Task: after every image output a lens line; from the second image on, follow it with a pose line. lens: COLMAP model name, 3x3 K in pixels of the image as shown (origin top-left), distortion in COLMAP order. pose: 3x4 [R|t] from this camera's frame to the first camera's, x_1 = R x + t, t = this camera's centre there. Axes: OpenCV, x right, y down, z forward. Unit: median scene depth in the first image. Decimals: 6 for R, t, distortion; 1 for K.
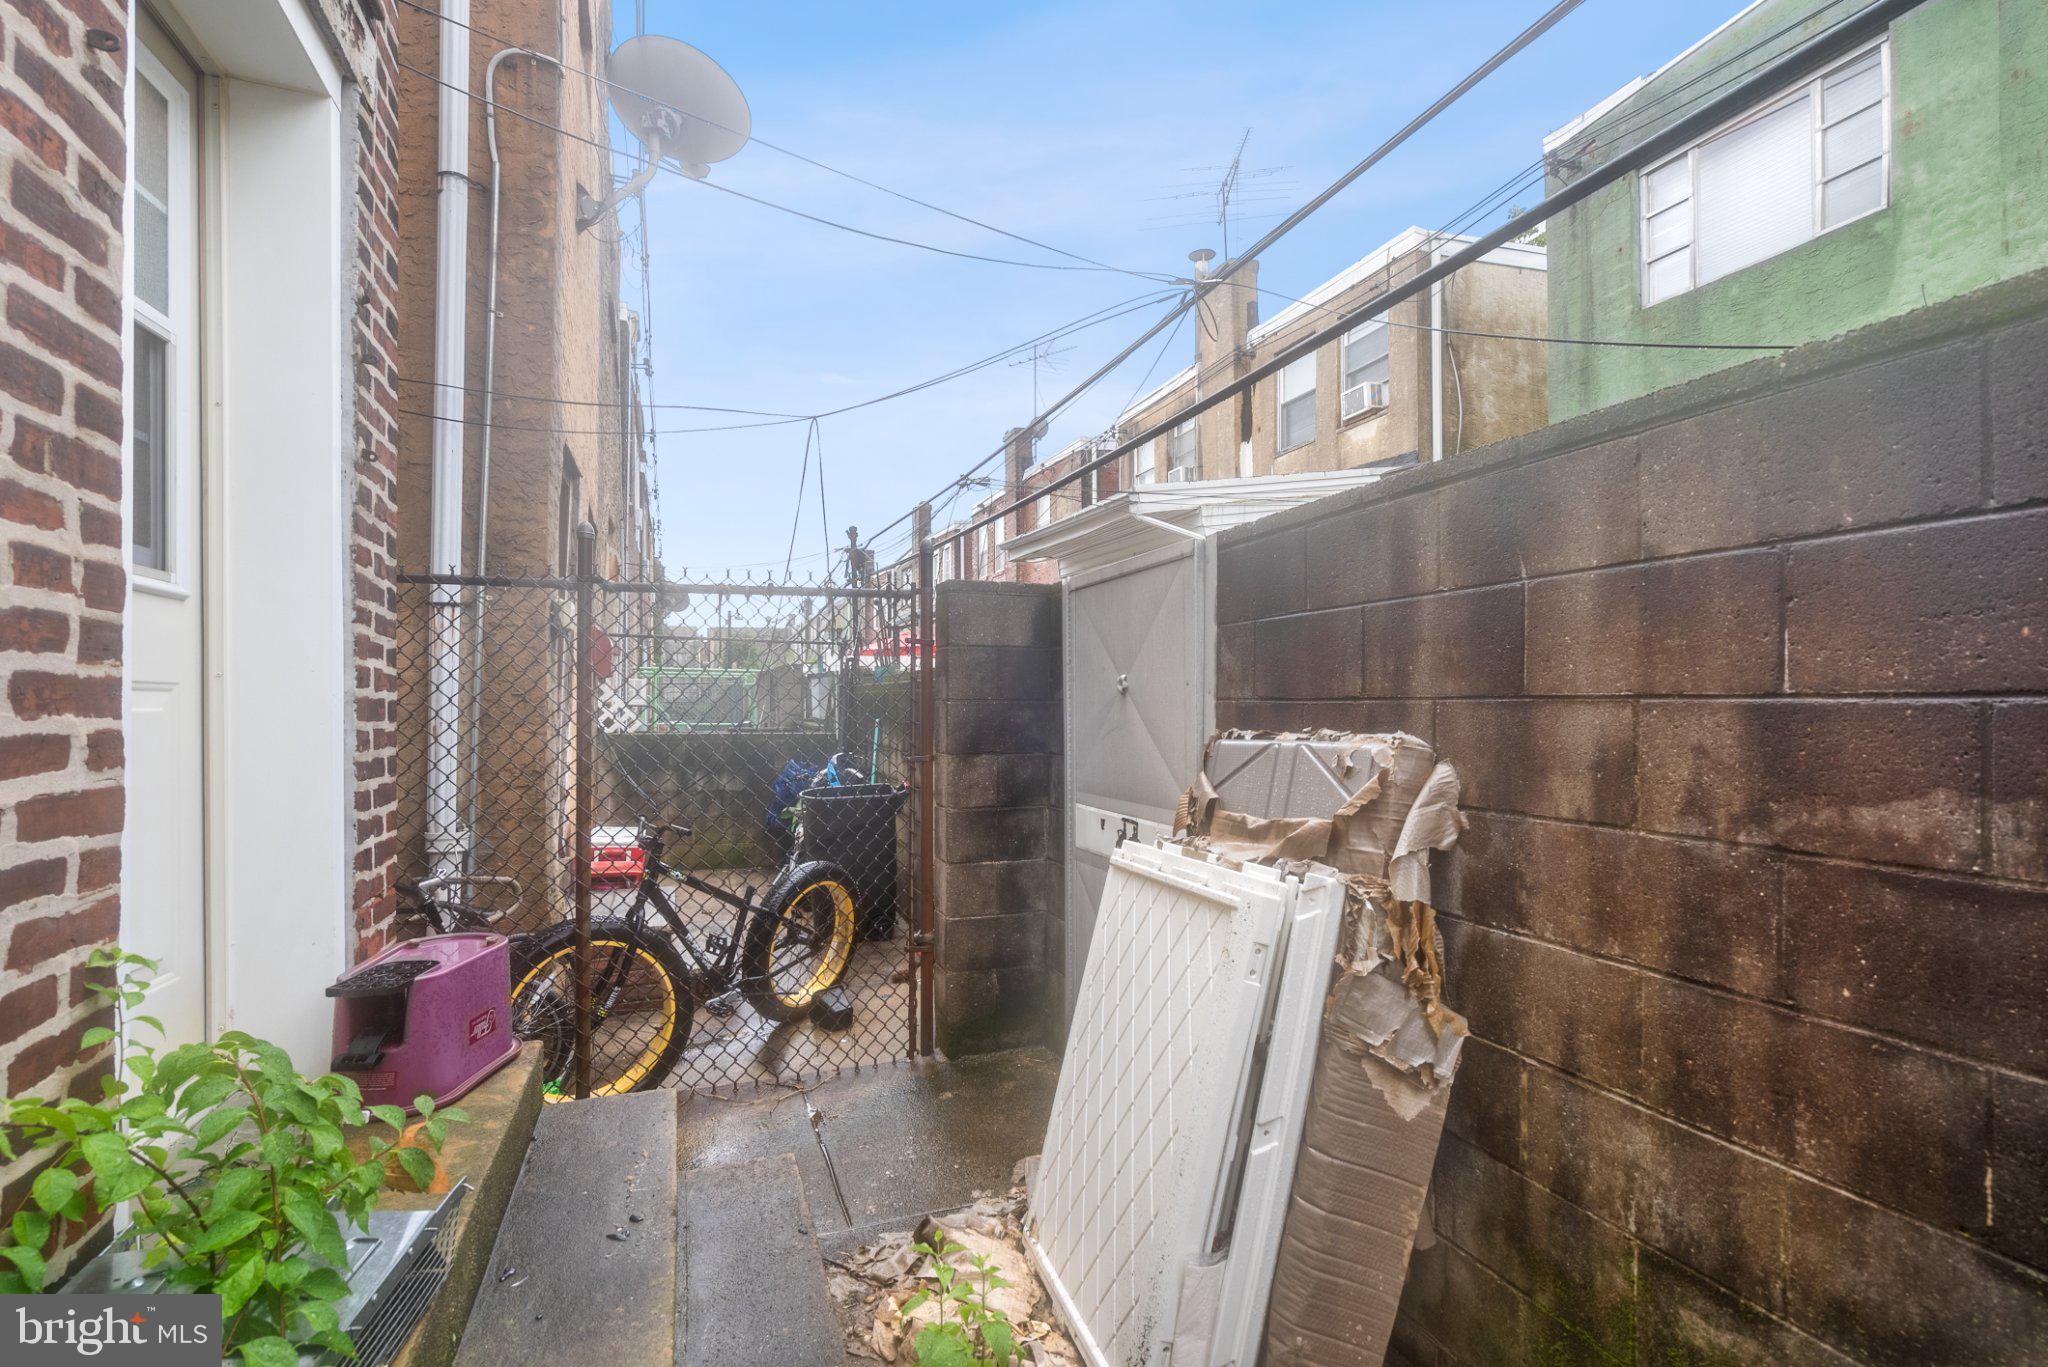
lens RADIAL K [[938.0, 0, 1022.2], [0, 938.0, 695.7], [0, 0, 1]] dist [-0.005917, 0.001304]
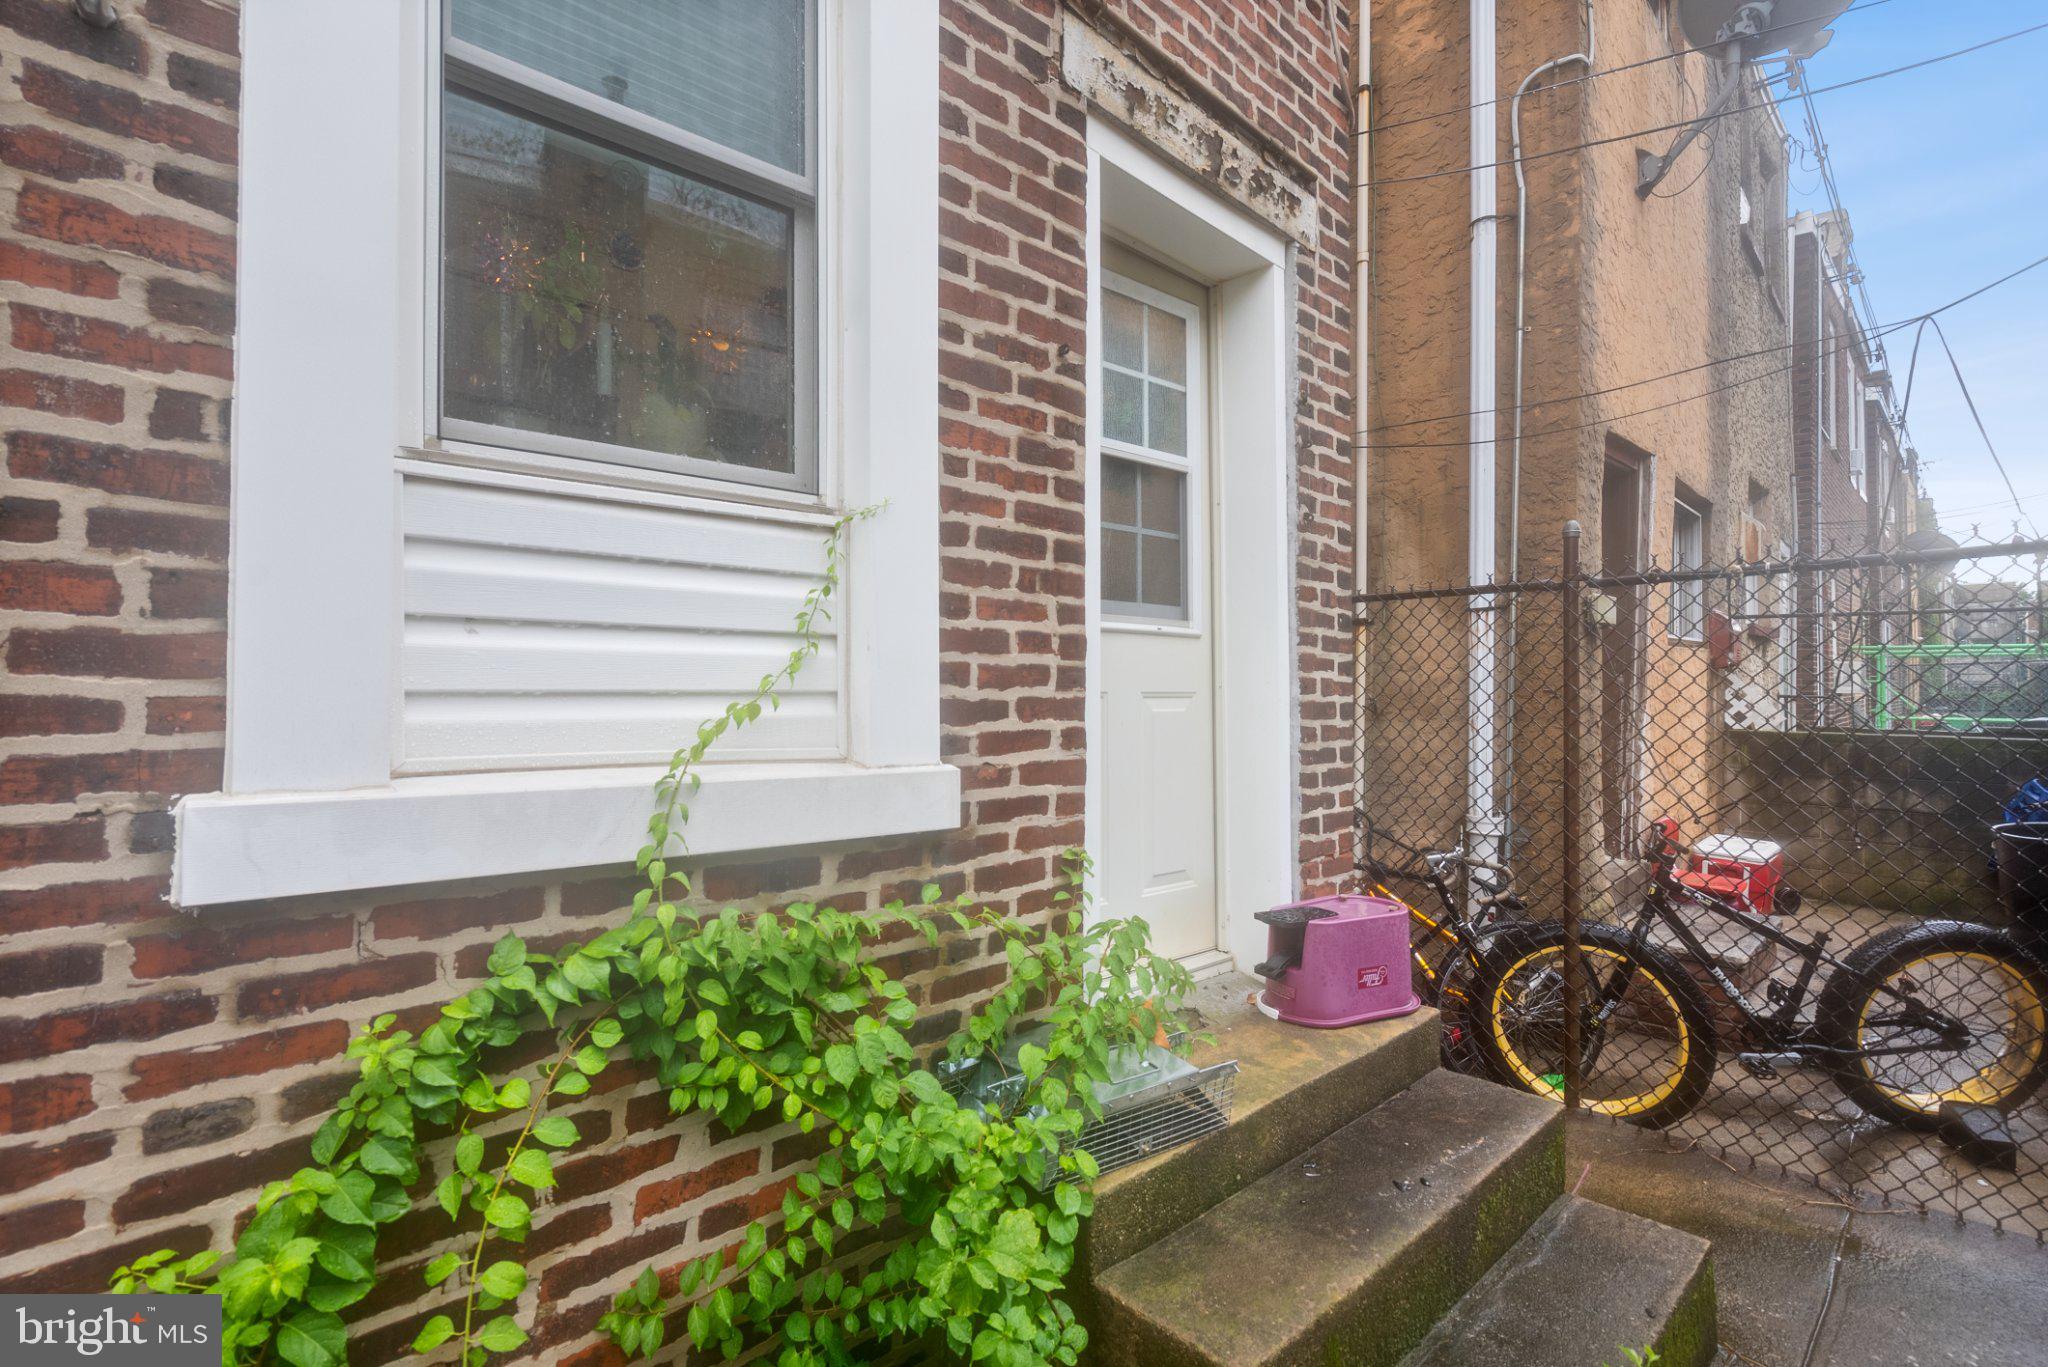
lens RADIAL K [[962.4, 0, 1026.7], [0, 962.4, 670.9], [0, 0, 1]] dist [-0.004317, 0.000266]
pose [[0.399706, -0.012794, -0.916554, 0.662729], [0.006091, 0.999918, -0.011302, -0.050010], [0.916623, -0.001066, 0.399751, 0.174381]]
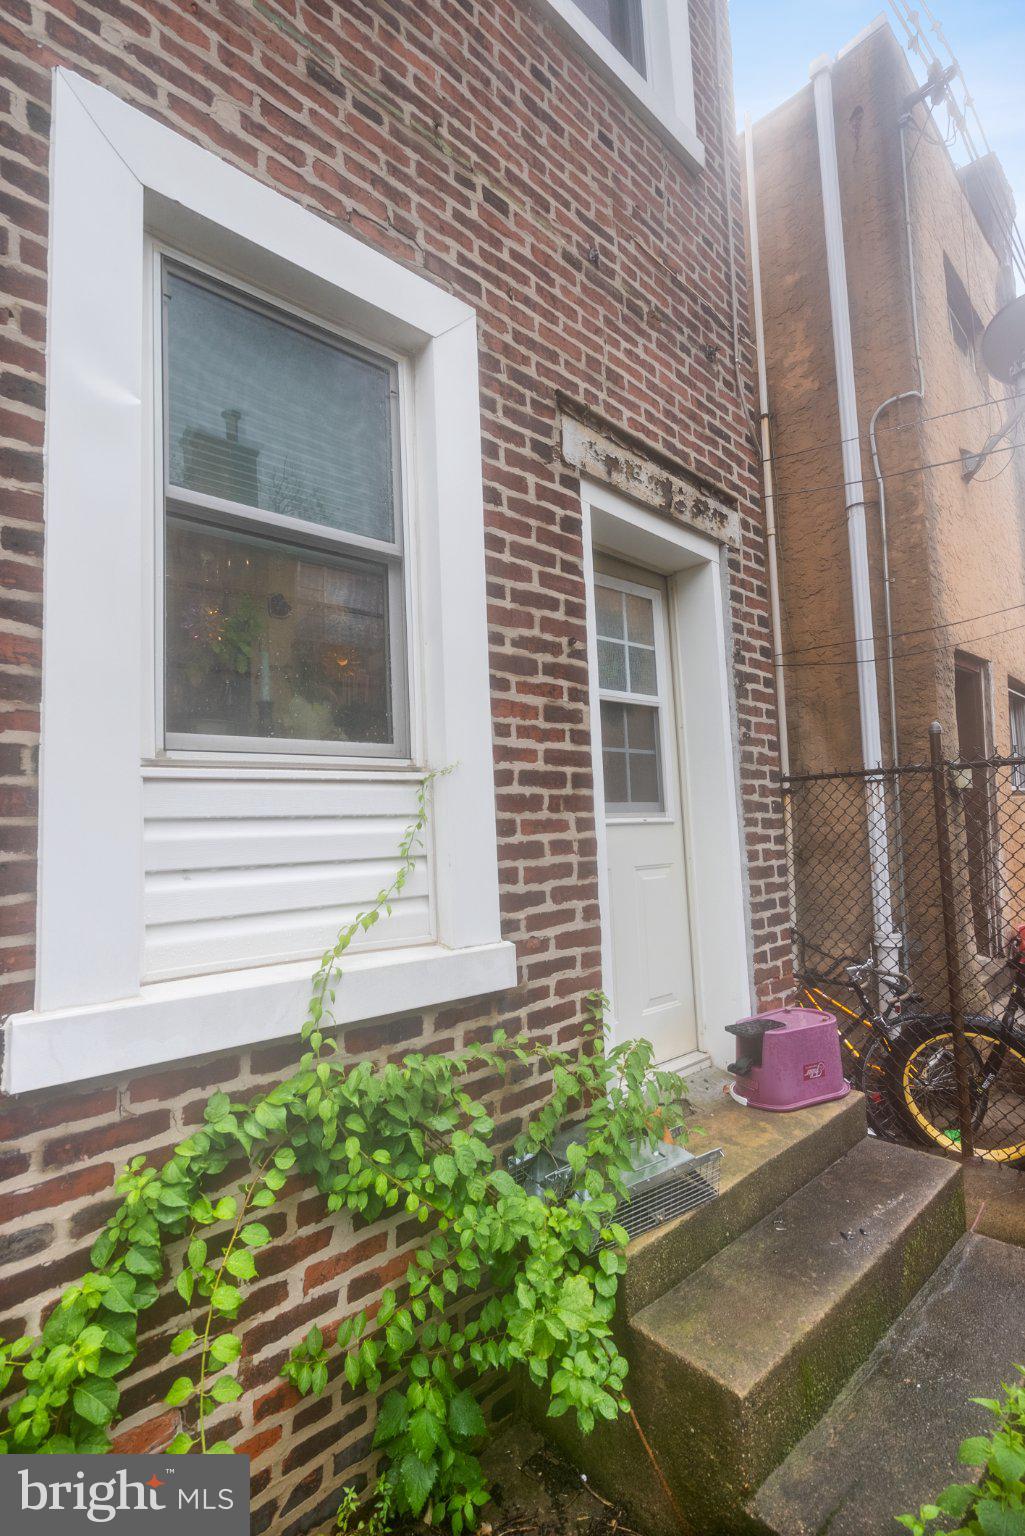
lens RADIAL K [[716.7, 0, 526.6], [0, 716.7, 764.0], [0, 0, 1]] dist [-0.005362, 0.002312]
pose [[0.387521, -0.088586, -0.917595, 0.752666], [0.046449, 0.995984, -0.076537, -0.197720], [0.920690, -0.012961, 0.390079, 0.082504]]
